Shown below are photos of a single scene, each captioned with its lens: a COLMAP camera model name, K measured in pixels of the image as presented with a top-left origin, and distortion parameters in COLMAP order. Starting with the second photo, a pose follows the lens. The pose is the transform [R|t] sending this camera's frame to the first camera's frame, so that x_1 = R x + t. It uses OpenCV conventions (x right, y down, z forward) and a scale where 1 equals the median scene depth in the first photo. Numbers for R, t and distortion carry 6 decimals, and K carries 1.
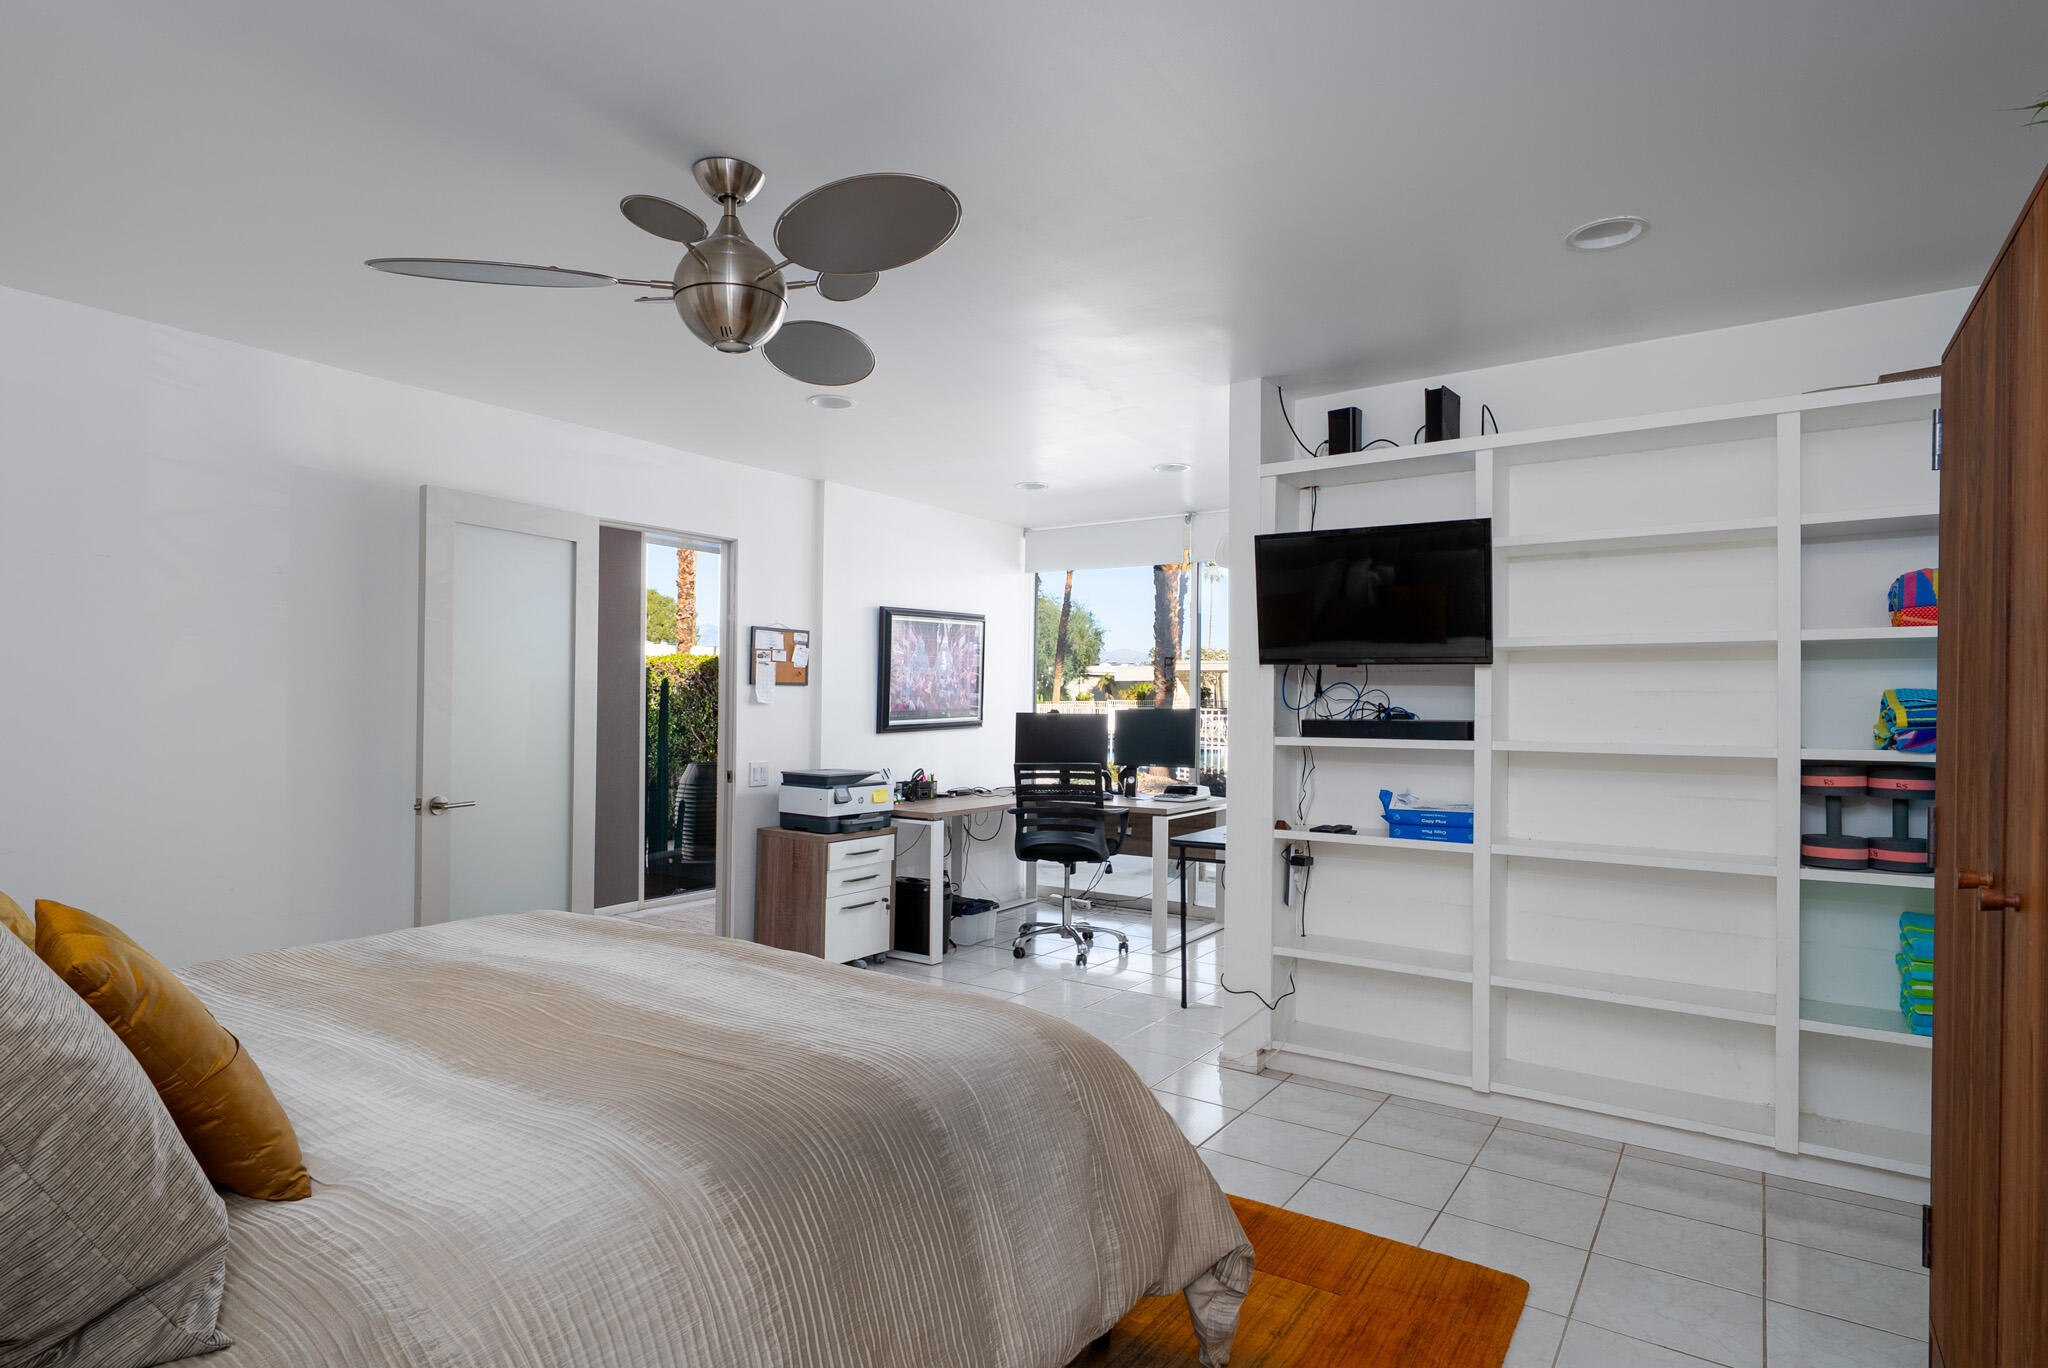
lens RADIAL K [[1073.3, 0, 1026.0], [0, 1073.3, 691.3], [0, 0, 1]] dist [-0.000557, -0.000005]
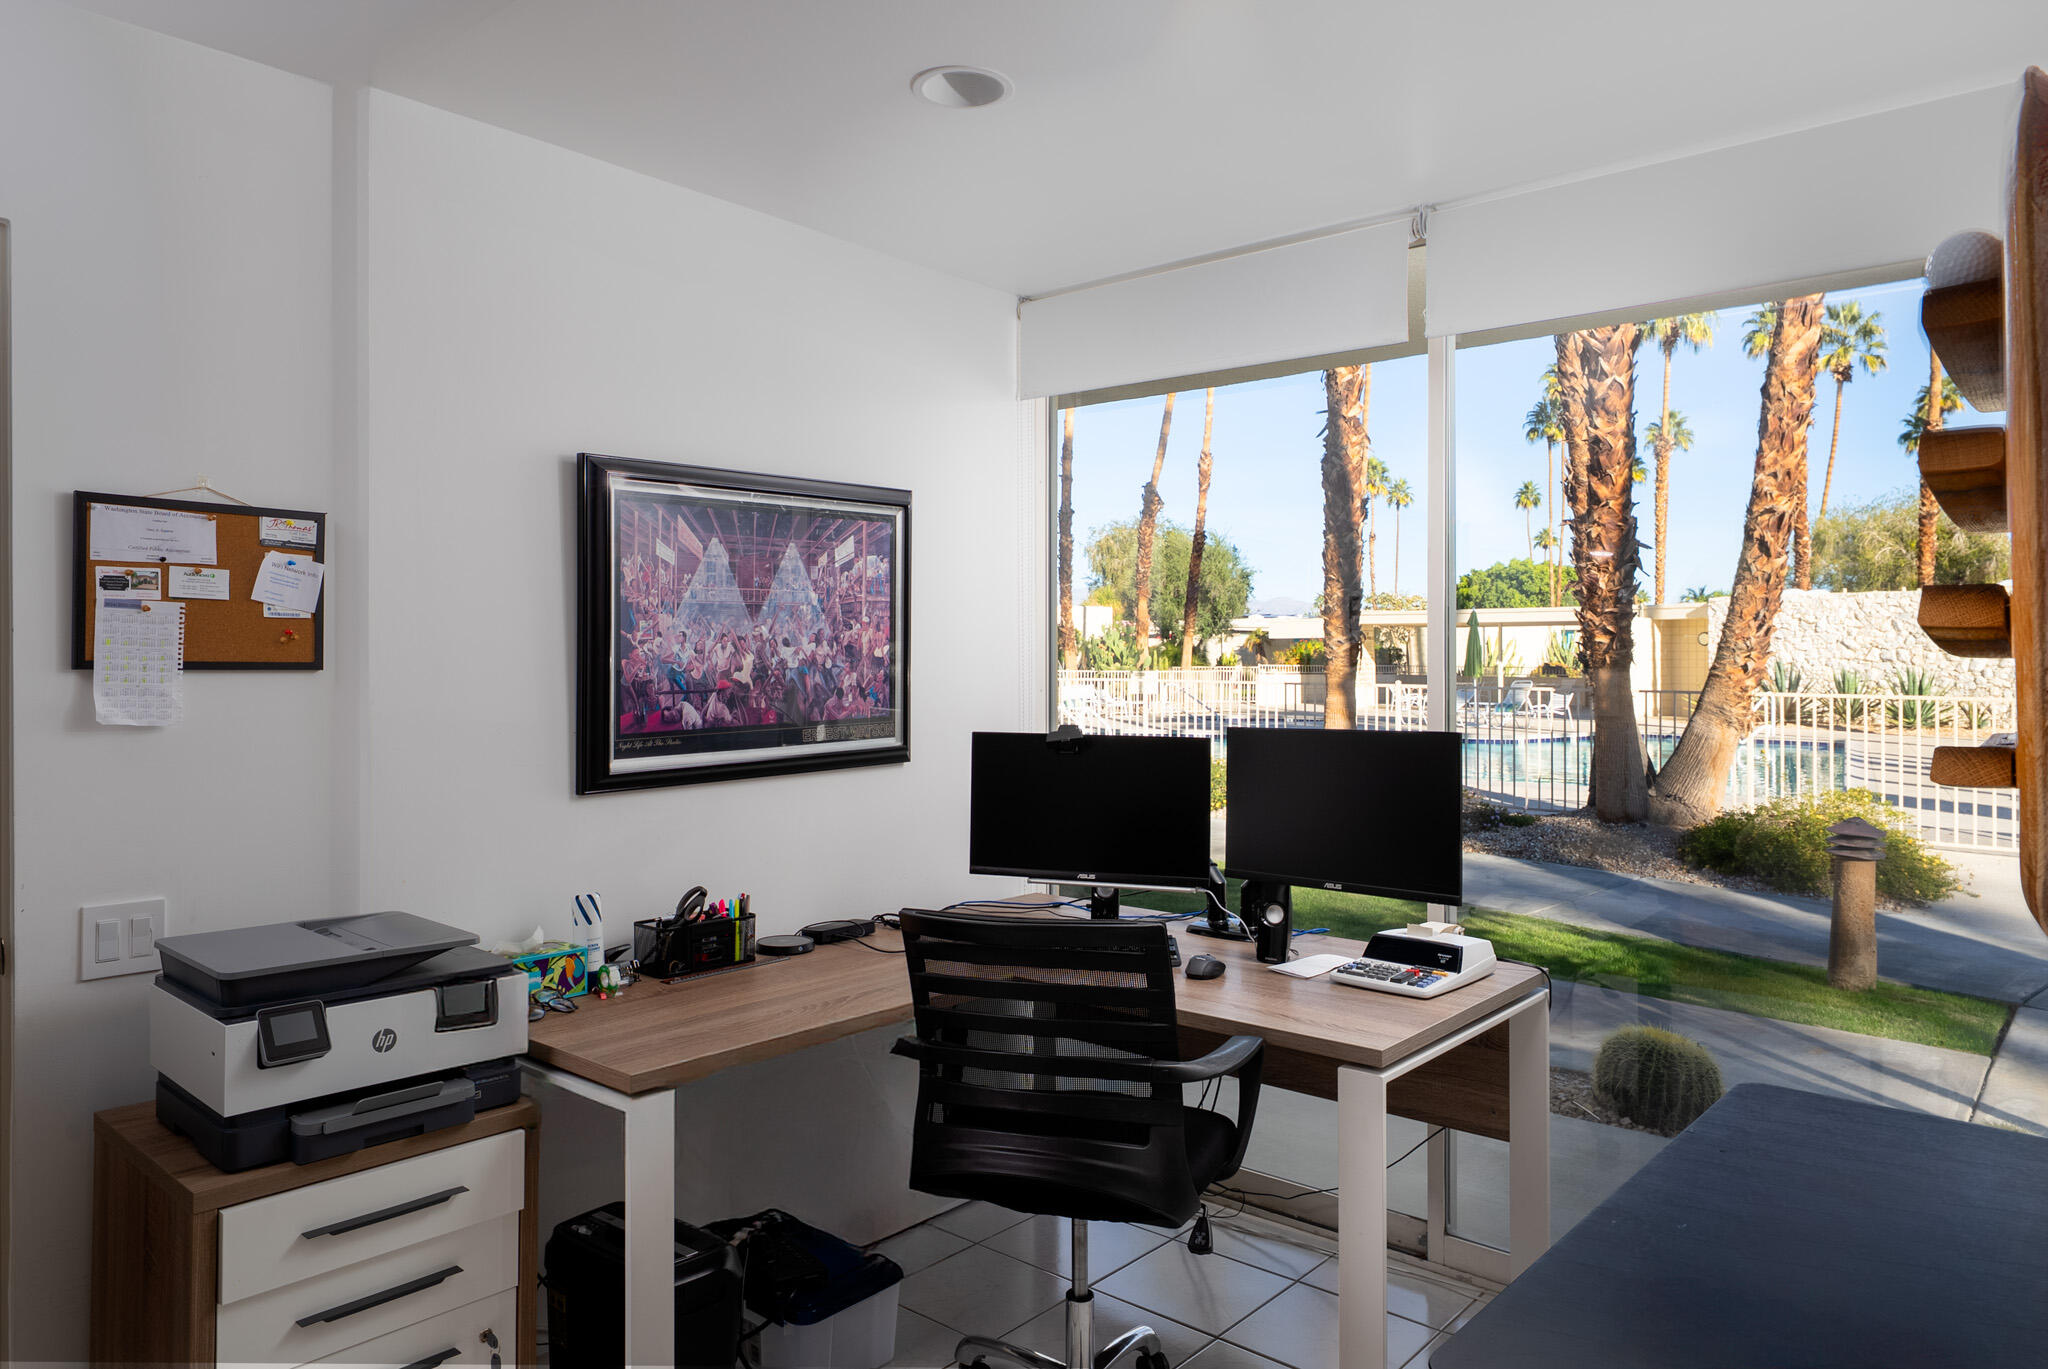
lens RADIAL K [[1335.8, 0, 977.6], [0, 1335.8, 606.9], [0, 0, 1]] dist [-0.004493, -0.000019]
pose [[0.991103, -0.006162, -0.132956, 0.058671], [0.001721, 0.999437, -0.033496, -0.009546], [0.133088, 0.032969, 0.990556, 0.527273]]
